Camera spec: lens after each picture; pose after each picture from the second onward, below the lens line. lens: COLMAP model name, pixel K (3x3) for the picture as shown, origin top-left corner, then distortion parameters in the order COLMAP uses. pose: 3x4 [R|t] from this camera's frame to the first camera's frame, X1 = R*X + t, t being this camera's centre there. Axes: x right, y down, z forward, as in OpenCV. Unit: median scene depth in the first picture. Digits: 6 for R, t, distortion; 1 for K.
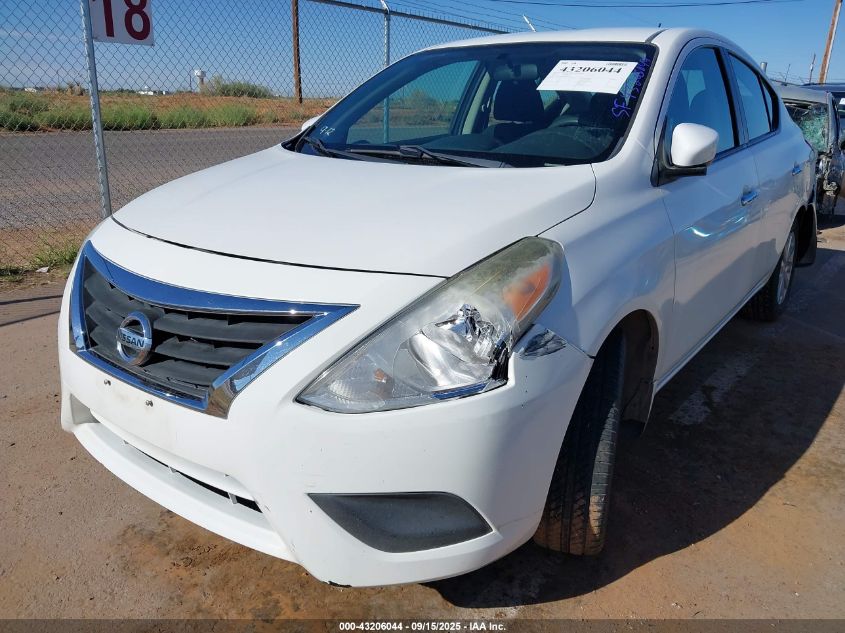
lens RADIAL K [[690.9, 0, 425.7], [0, 690.9, 314.4], [0, 0, 1]] dist [-0.014615, 0.006011]
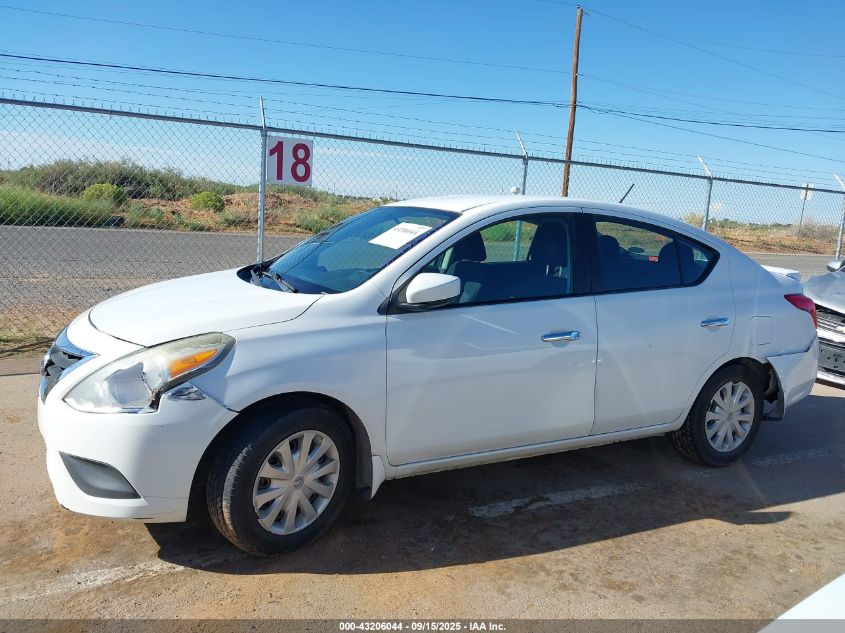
lens RADIAL K [[690.9, 0, 418.3], [0, 690.9, 315.9], [0, 0, 1]] dist [-0.014615, 0.006011]
pose [[0.894585, 0.102652, -0.434948, 1.381479], [-0.168993, 0.978696, -0.116596, -0.041906], [0.413713, 0.177808, 0.892875, -0.304979]]
